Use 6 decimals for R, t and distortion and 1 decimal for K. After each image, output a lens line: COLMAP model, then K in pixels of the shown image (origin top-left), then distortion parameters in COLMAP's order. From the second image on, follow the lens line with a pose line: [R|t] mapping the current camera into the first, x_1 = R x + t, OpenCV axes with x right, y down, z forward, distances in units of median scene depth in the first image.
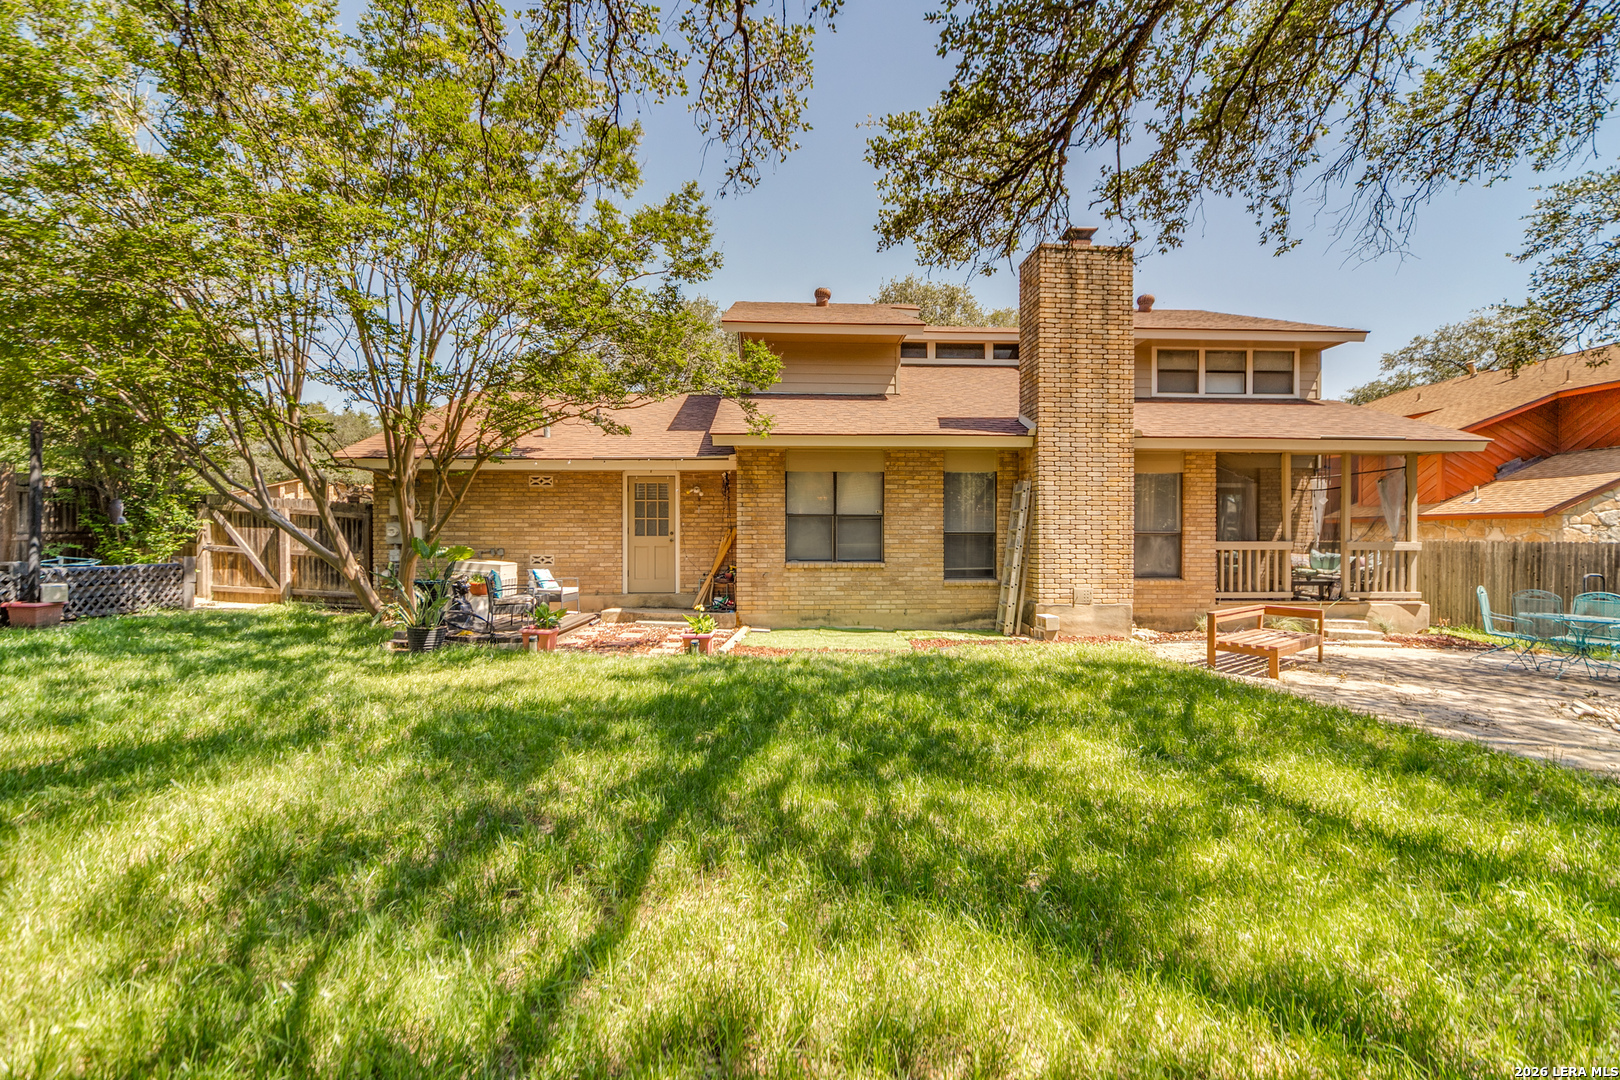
lens RADIAL K [[649.0, 0, 810.0], [0, 649.0, 536.1], [0, 0, 1]] dist [-0.000370, -0.000027]
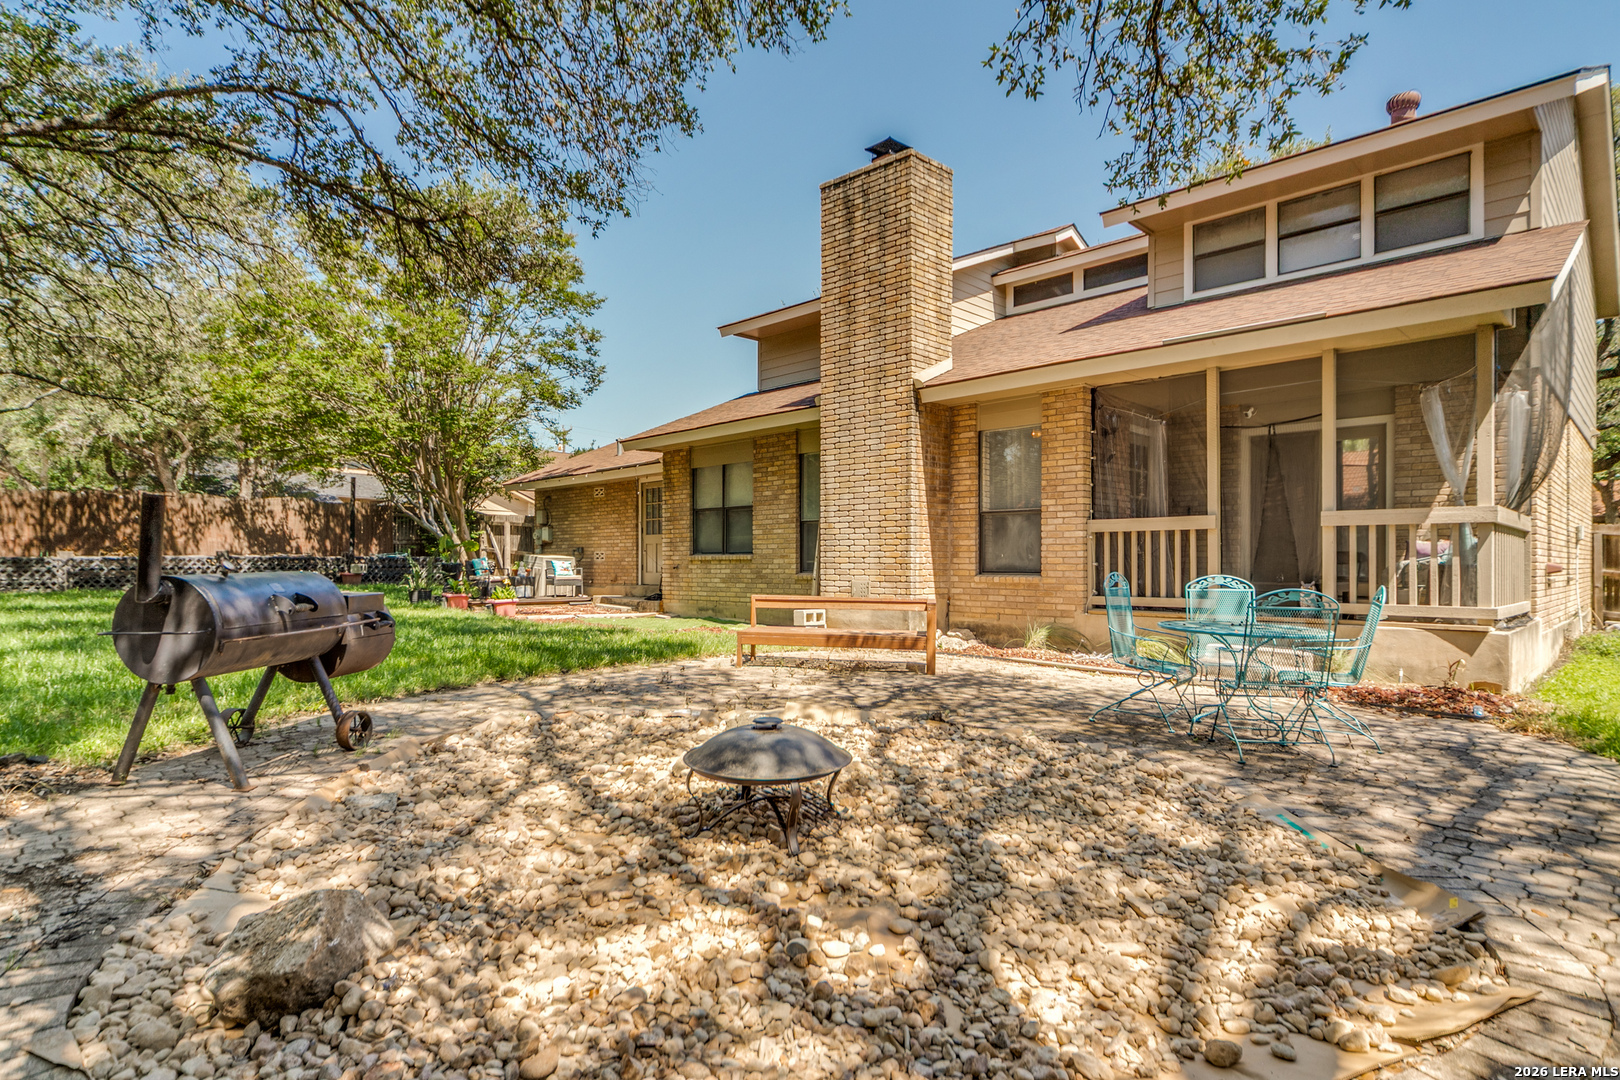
lens RADIAL K [[840.8, 0, 812.6], [0, 840.8, 542.3], [0, 0, 1]] dist [0.000943, 0.000126]
pose [[0.693764, -0.019156, -0.719947, 1.046945], [0.002806, 0.999711, -0.023896, 0.051459], [0.720197, 0.014558, 0.693617, 0.195165]]
